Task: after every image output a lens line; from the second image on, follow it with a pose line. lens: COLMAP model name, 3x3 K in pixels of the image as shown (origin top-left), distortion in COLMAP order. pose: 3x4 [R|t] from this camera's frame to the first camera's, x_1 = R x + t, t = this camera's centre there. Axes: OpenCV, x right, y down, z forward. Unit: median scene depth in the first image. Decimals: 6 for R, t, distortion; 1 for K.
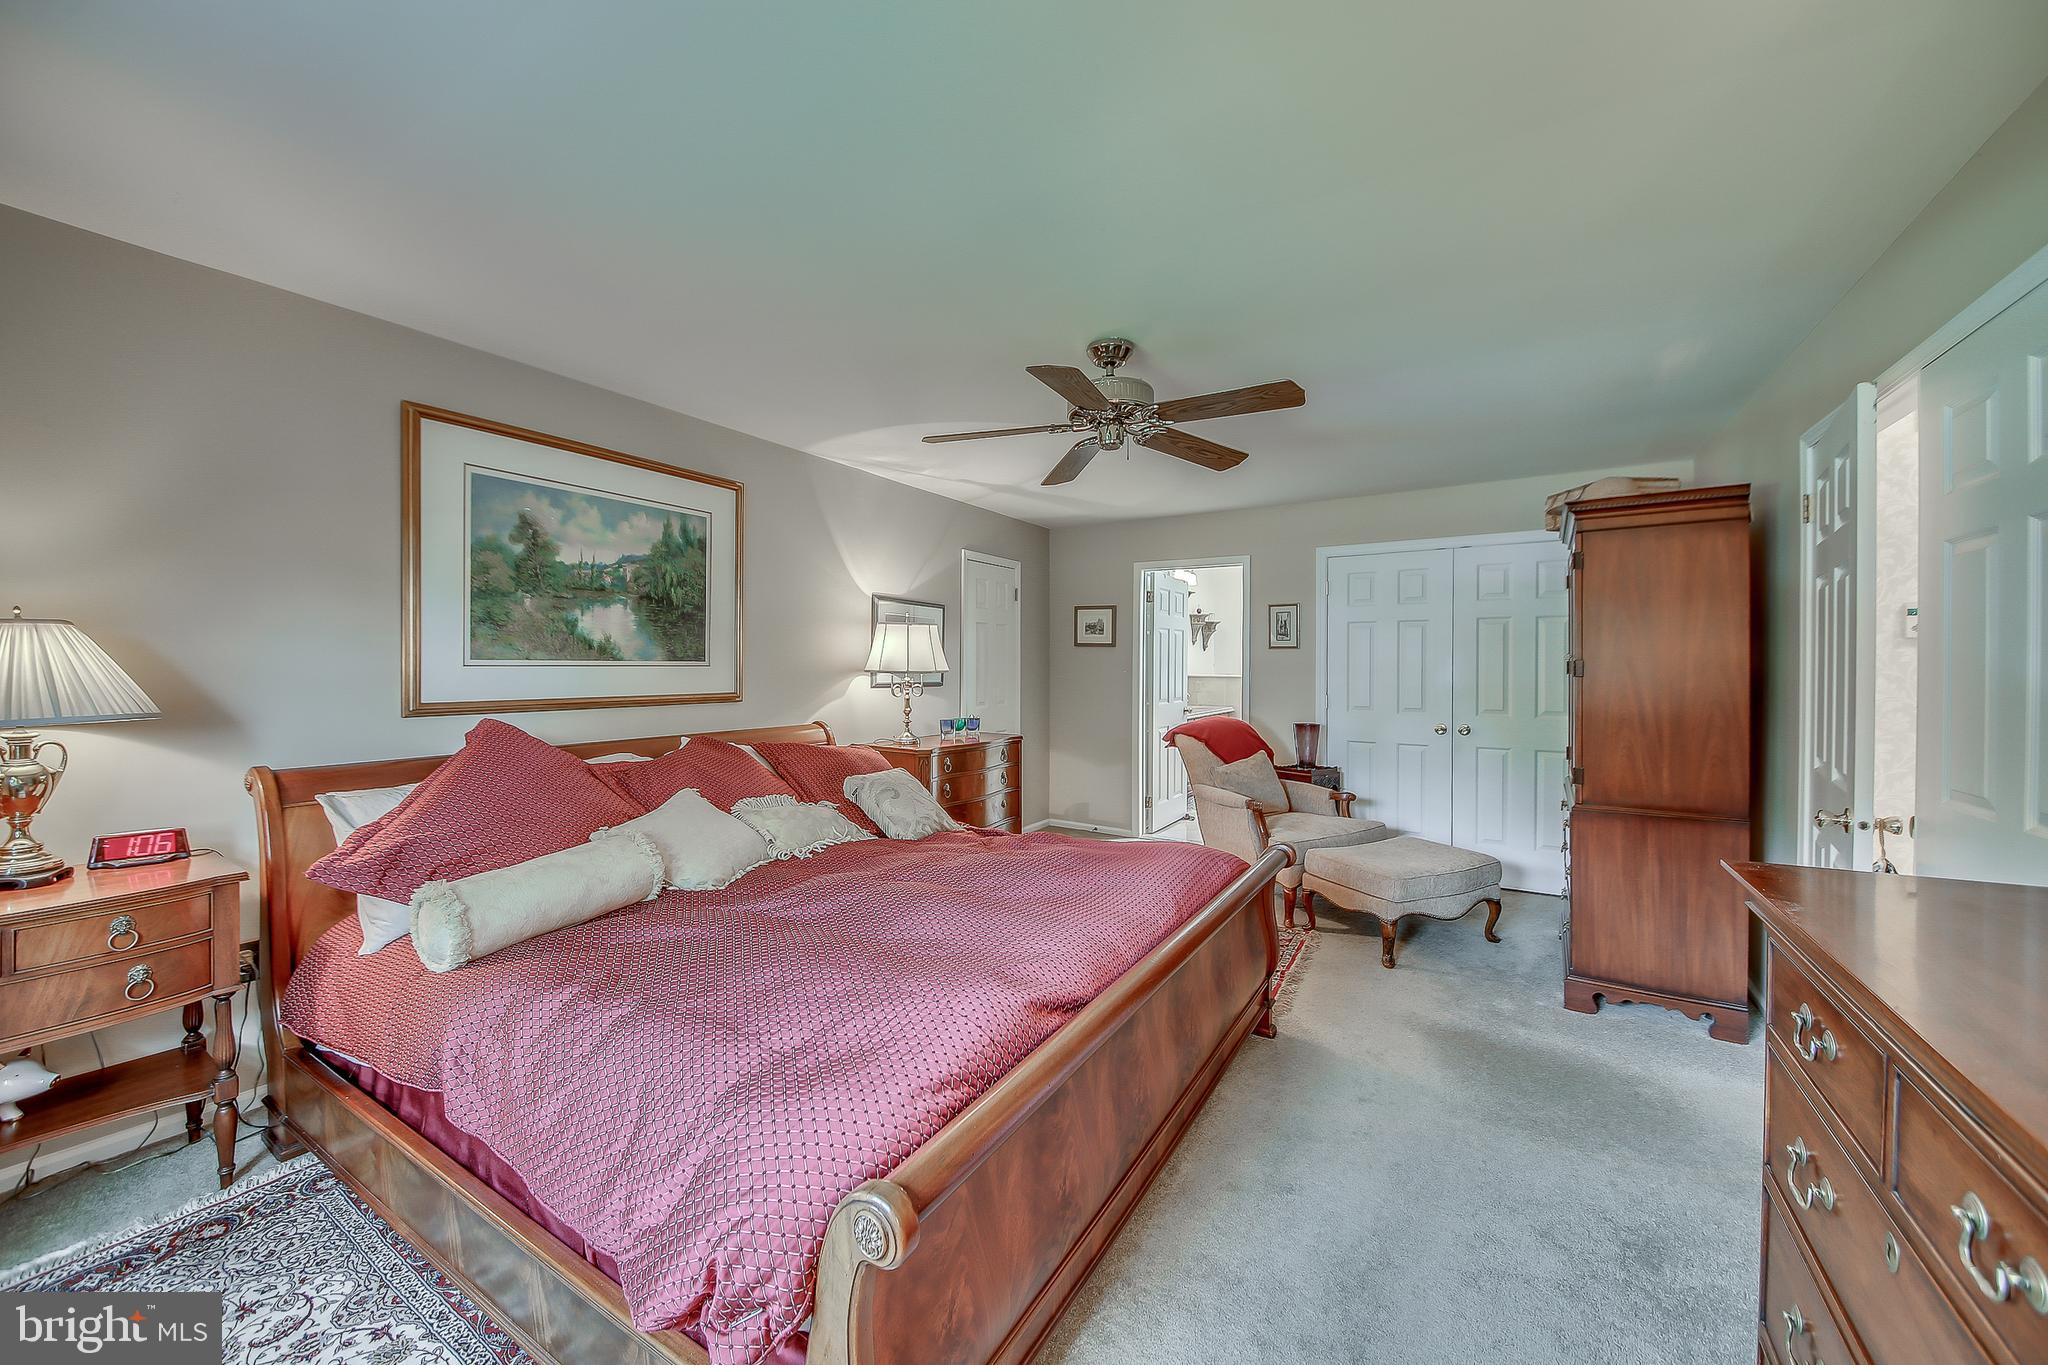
lens RADIAL K [[744.6, 0, 1037.3], [0, 744.6, 679.0], [0, 0, 1]] dist [-0.003718, -0.003169]
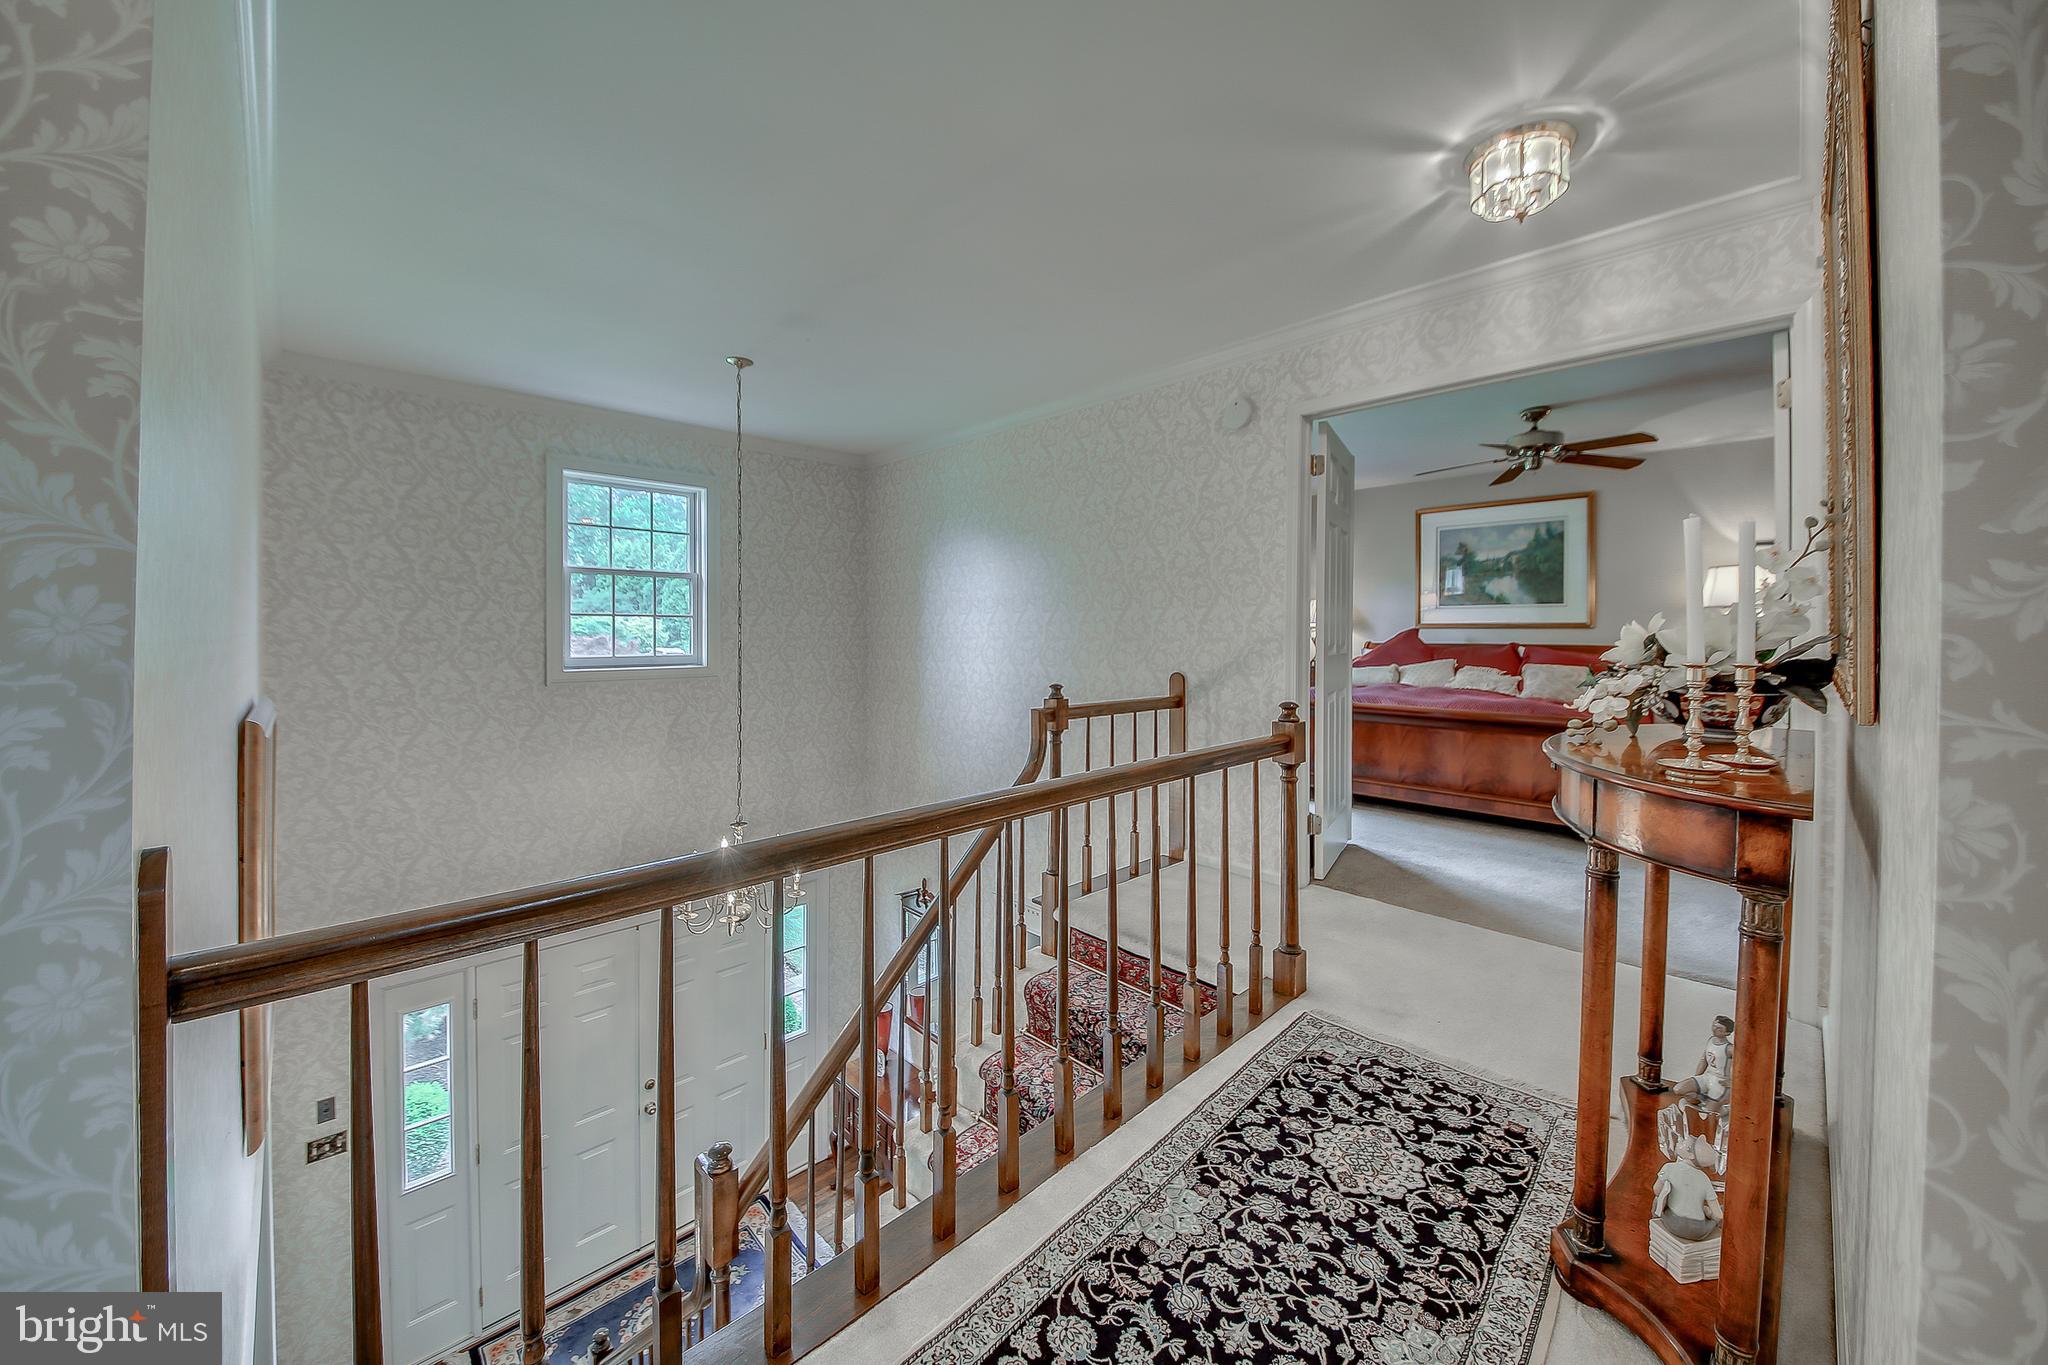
lens RADIAL K [[744.6, 0, 1047.6], [0, 744.6, 635.3], [0, 0, 1]] dist [-0.003718, -0.003169]
pose [[-0.234807, 0.015442, -0.971919, 1.564642], [-0.008433, 0.999804, 0.017923, 0.029572], [0.972006, 0.012405, -0.234630, 0.258745]]
